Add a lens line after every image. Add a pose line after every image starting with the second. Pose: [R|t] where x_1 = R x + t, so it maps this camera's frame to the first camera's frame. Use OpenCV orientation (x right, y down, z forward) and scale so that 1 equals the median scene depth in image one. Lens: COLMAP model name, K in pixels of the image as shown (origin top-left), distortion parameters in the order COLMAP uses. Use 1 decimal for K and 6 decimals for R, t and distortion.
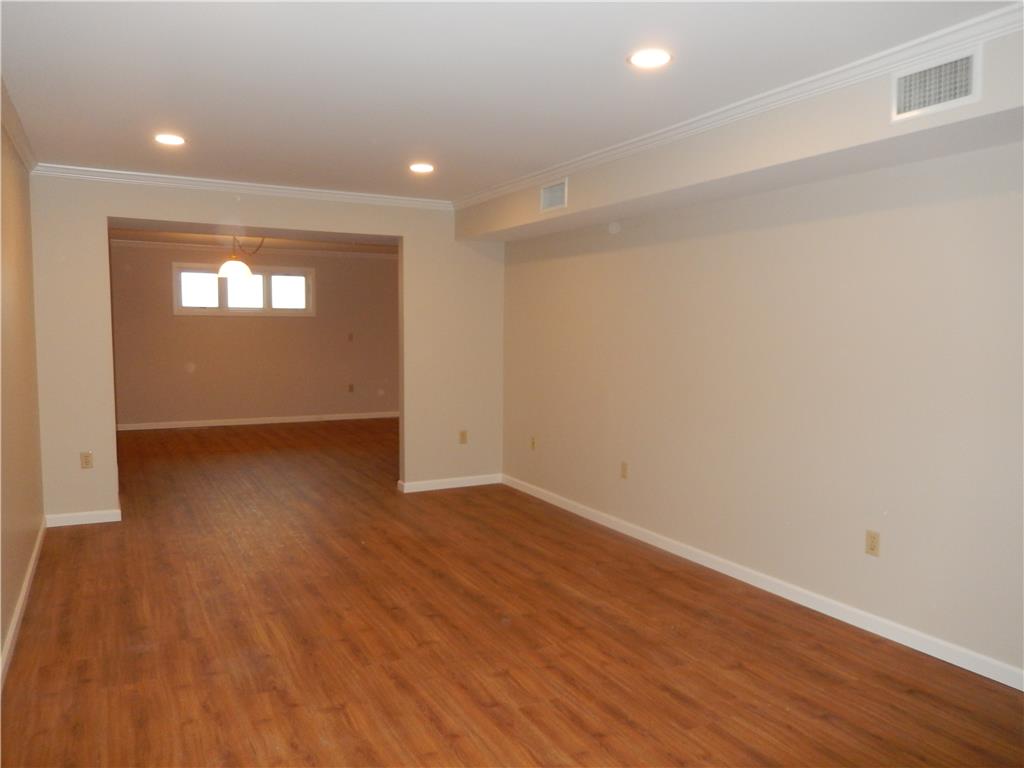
lens RADIAL K [[759.7, 0, 508.5], [0, 759.7, 379.0], [0, 0, 1]] dist [-0.014122, -0.016504]
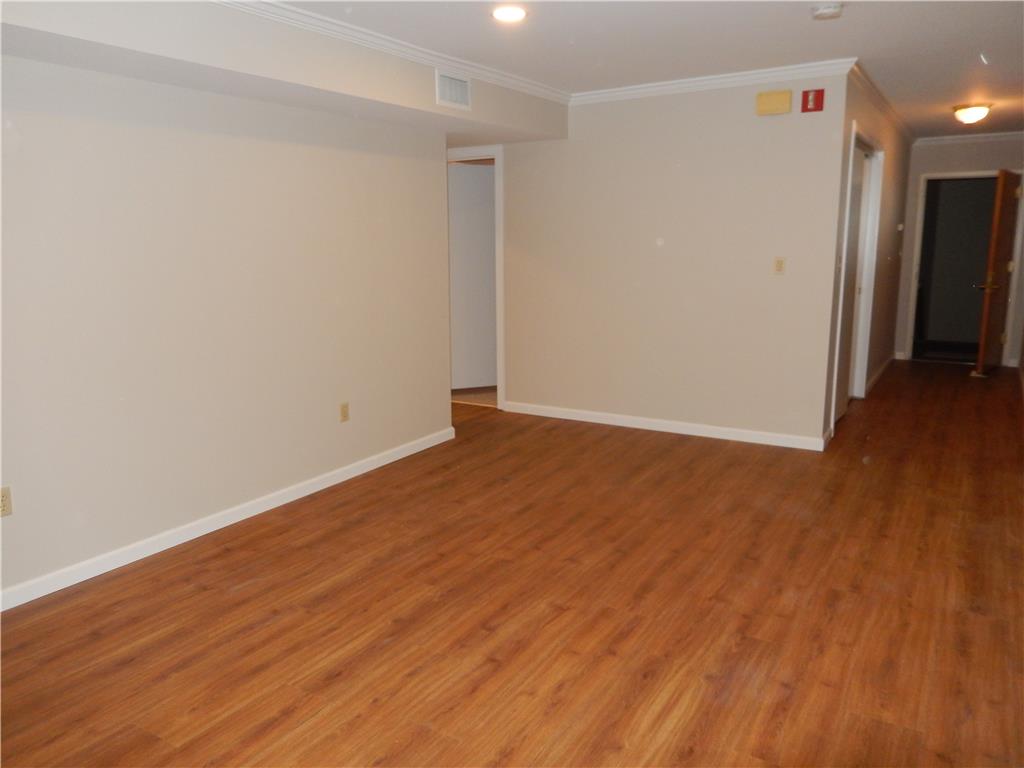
lens RADIAL K [[759.7, 0, 505.9], [0, 759.7, 384.2], [0, 0, 1]] dist [-0.014122, -0.016504]
pose [[-0.498358, -0.164508, 0.851221, -0.796690], [0.068420, 0.971307, 0.227774, -0.112334], [-0.864267, 0.171754, -0.472803, 1.441521]]
